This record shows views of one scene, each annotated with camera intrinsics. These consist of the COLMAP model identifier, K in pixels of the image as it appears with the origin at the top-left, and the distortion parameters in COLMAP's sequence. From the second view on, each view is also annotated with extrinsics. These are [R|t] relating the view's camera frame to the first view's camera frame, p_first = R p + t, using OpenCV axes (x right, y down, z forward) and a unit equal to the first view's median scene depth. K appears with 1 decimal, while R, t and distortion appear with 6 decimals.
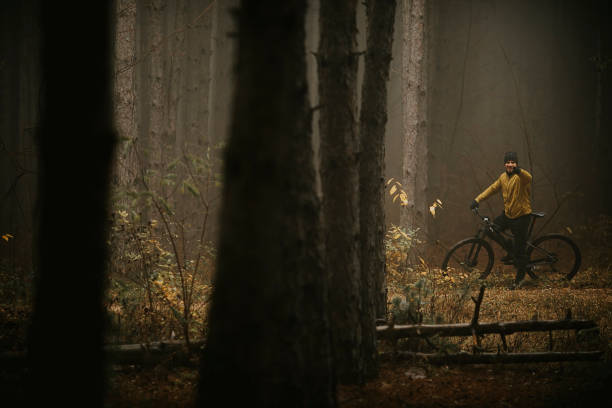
lens RADIAL K [[2204.7, 0, 306.0], [0, 2204.7, 204.0], [0, 0, 1]] dist [0.189879, -2.265037]
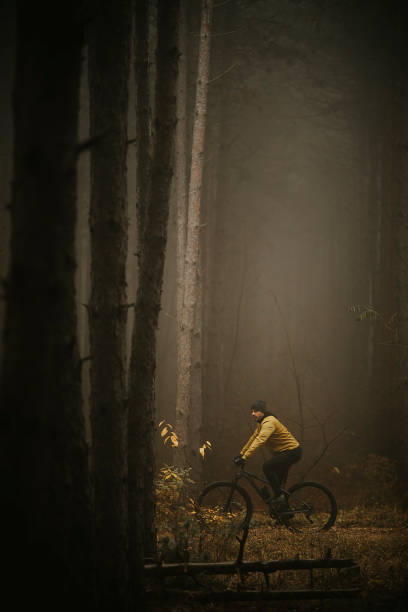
lens RADIAL K [[2204.7, 0, 204.0], [0, 2204.7, 306.0], [0, 0, 1]] dist [0.189879, -2.265037]
pose [[0.998599, 0.007289, 0.052411, 0.004067], [-0.004126, 0.998178, -0.060204, -0.003656], [-0.052755, 0.059904, 0.996809, -0.046255]]
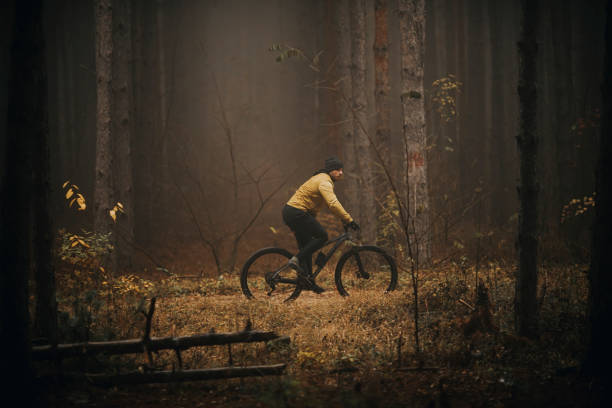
lens RADIAL K [[2204.7, 0, 306.0], [0, 2204.7, 204.0], [0, 0, 1]] dist [0.189879, -2.265037]
pose [[0.992915, -0.026274, 0.115889, 0.036646], [0.026179, 0.999655, 0.002342, -0.001955], [-0.115910, 0.000709, 0.993259, 0.084927]]
